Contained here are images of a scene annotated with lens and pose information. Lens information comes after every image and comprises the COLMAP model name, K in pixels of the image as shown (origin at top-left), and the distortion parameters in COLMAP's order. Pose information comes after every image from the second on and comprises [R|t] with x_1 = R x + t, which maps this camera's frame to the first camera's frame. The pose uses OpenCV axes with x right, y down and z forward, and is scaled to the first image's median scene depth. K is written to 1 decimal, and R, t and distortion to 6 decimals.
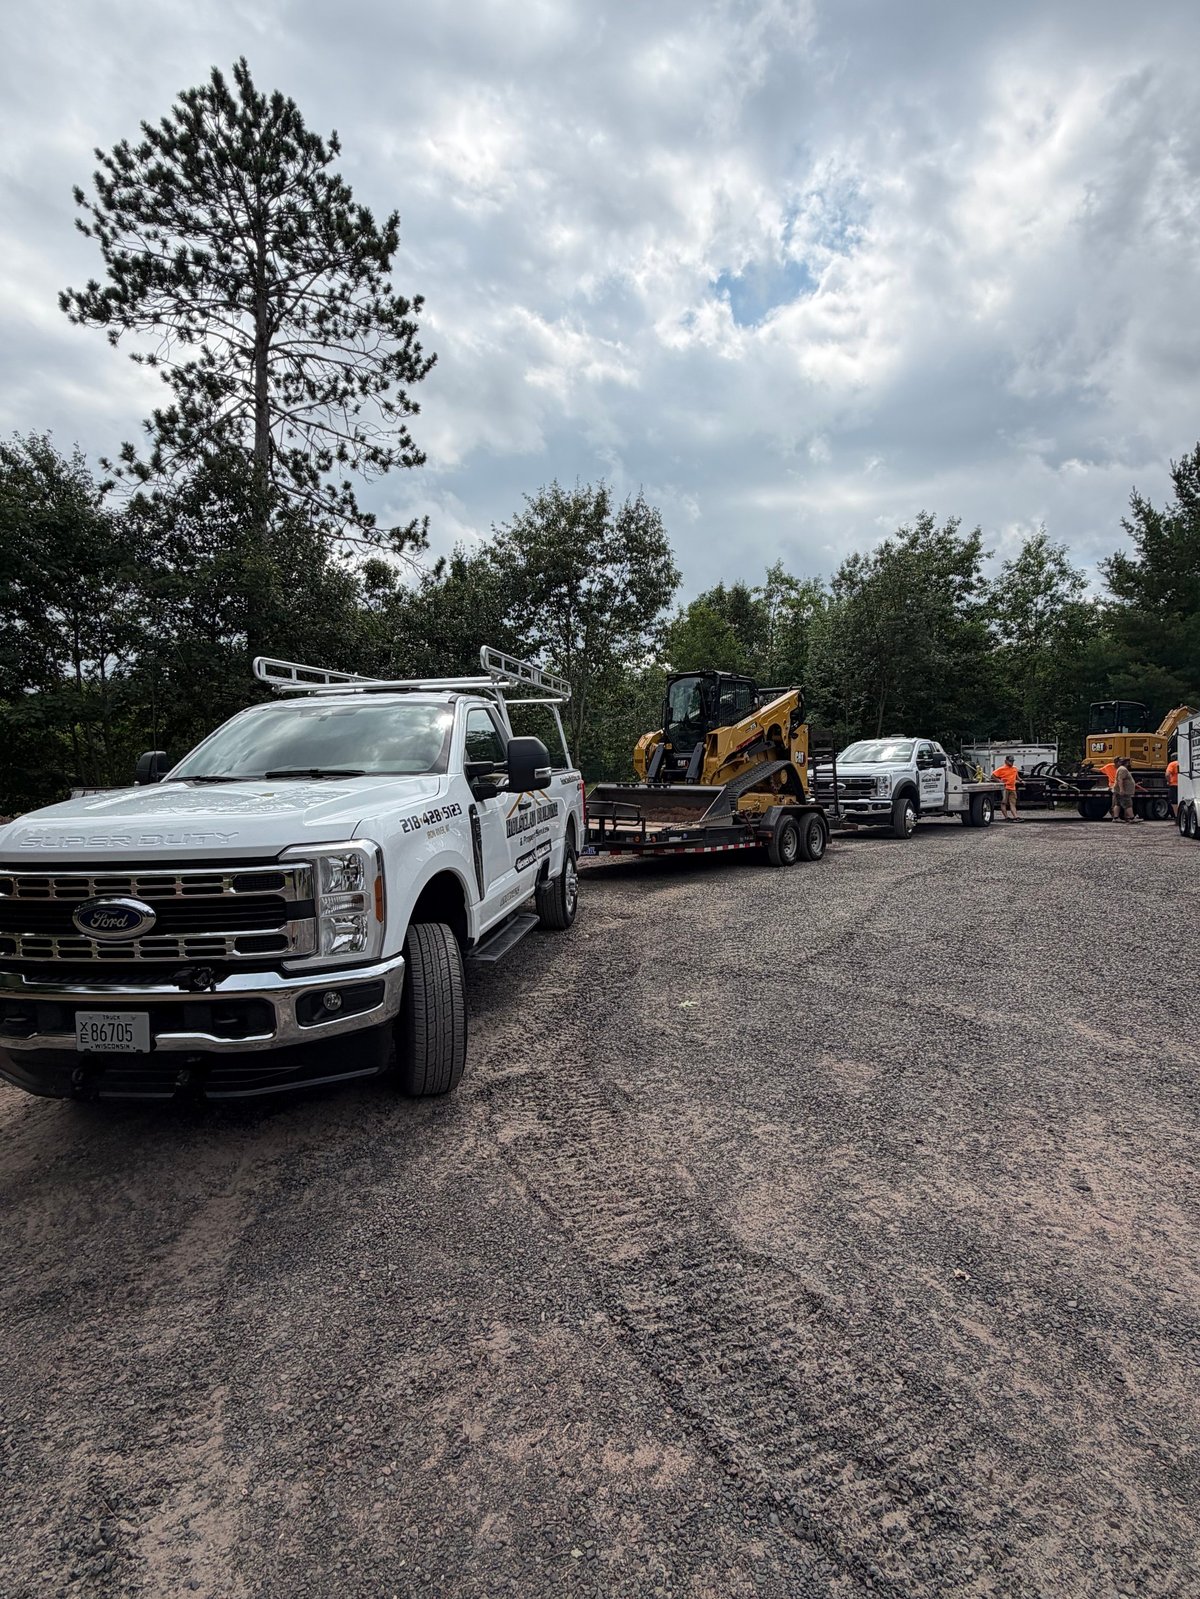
lens RADIAL K [[822.5, 0, 591.2], [0, 822.5, 799.6], [0, 0, 1]] dist [0.006820, -0.001491]
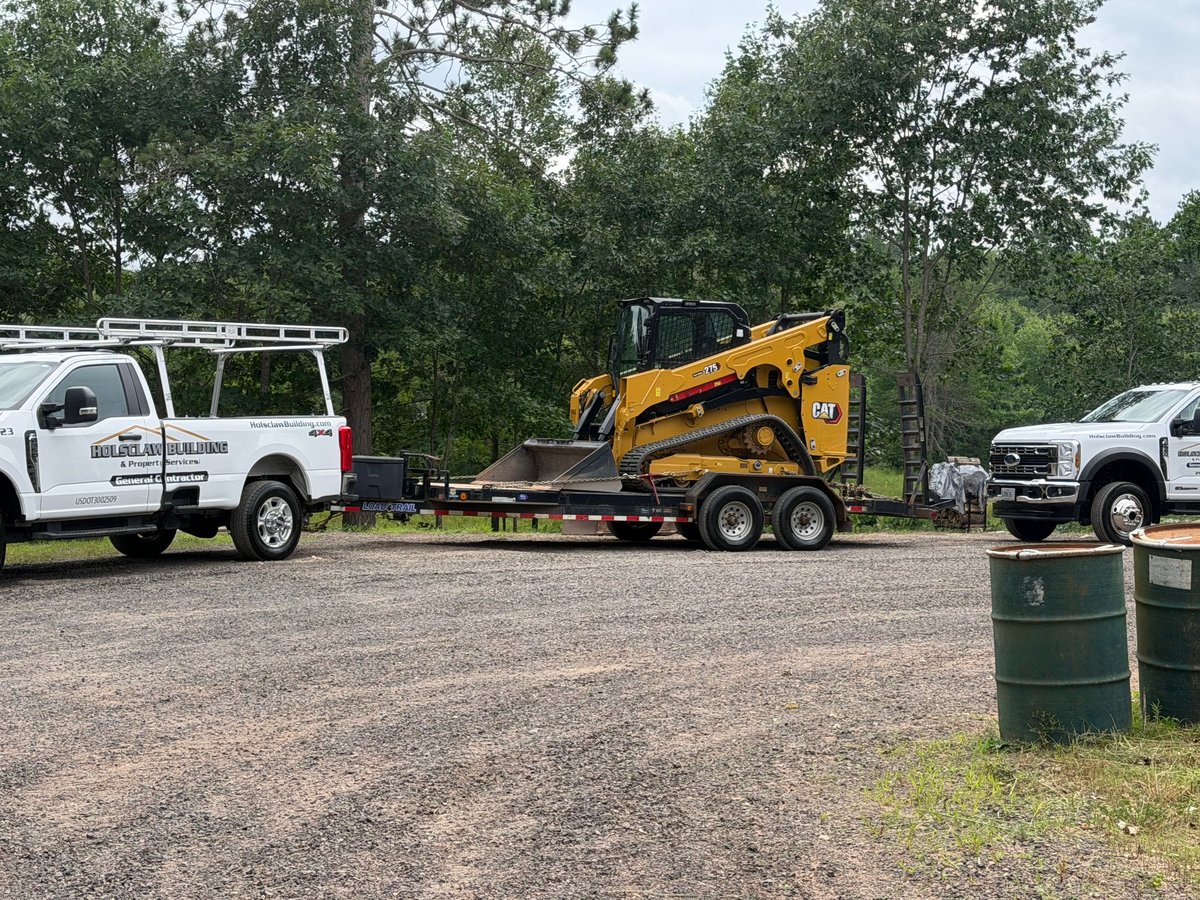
lens RADIAL K [[2081.7, 0, 593.0], [0, 2081.7, 453.2], [0, 0, 1]] dist [0.129059, 0.000000]
pose [[0.900171, 0.024985, -0.434820, 0.579465], [-0.038041, 0.999048, -0.021347, 0.021435], [0.433873, 0.035757, 0.900264, -0.481839]]
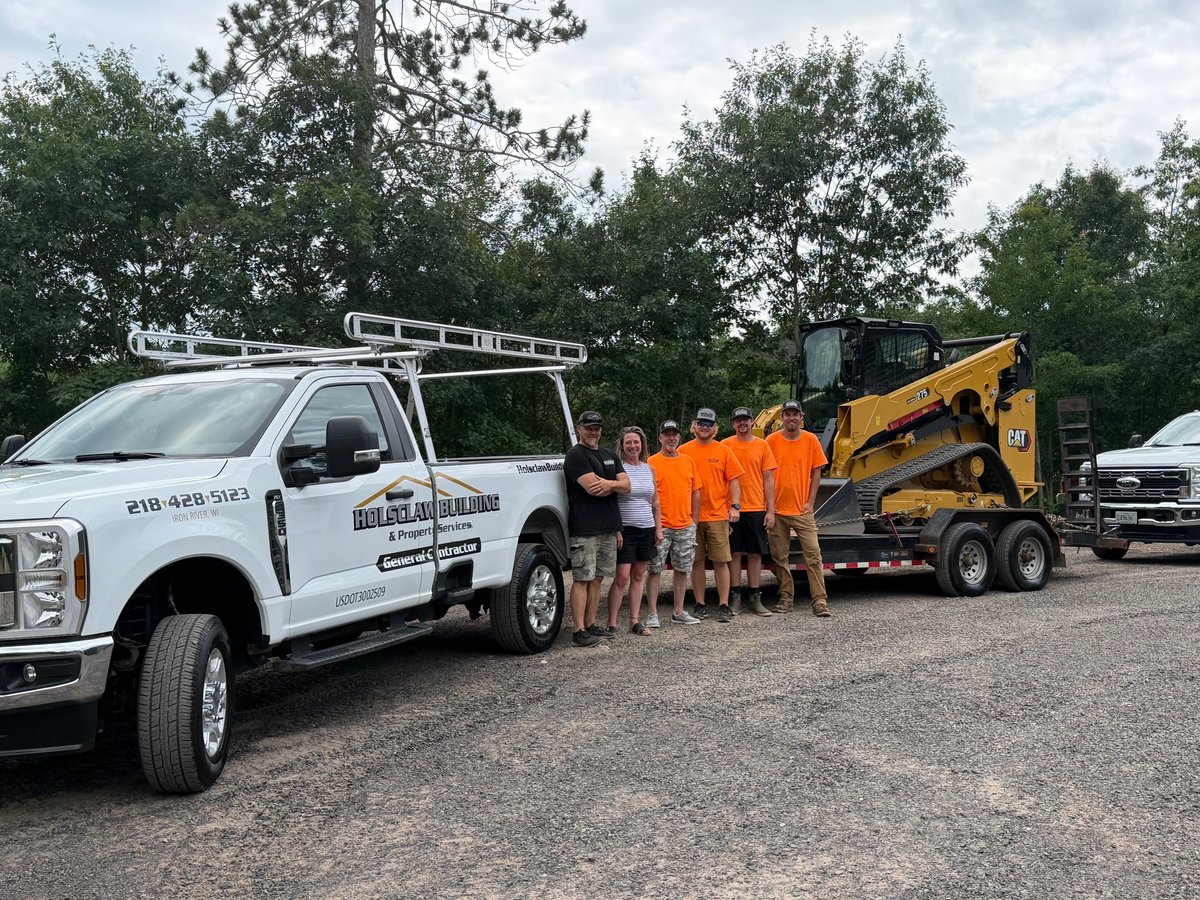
lens RADIAL K [[1247.4, 0, 588.9], [0, 1247.4, 455.6], [0, 0, 1]] dist [0.081187, 0.000000]
pose [[0.962598, -0.002894, -0.270917, 0.131449], [-0.008242, 0.999167, -0.039959, 0.004808], [0.270807, 0.040697, 0.961773, -0.058639]]
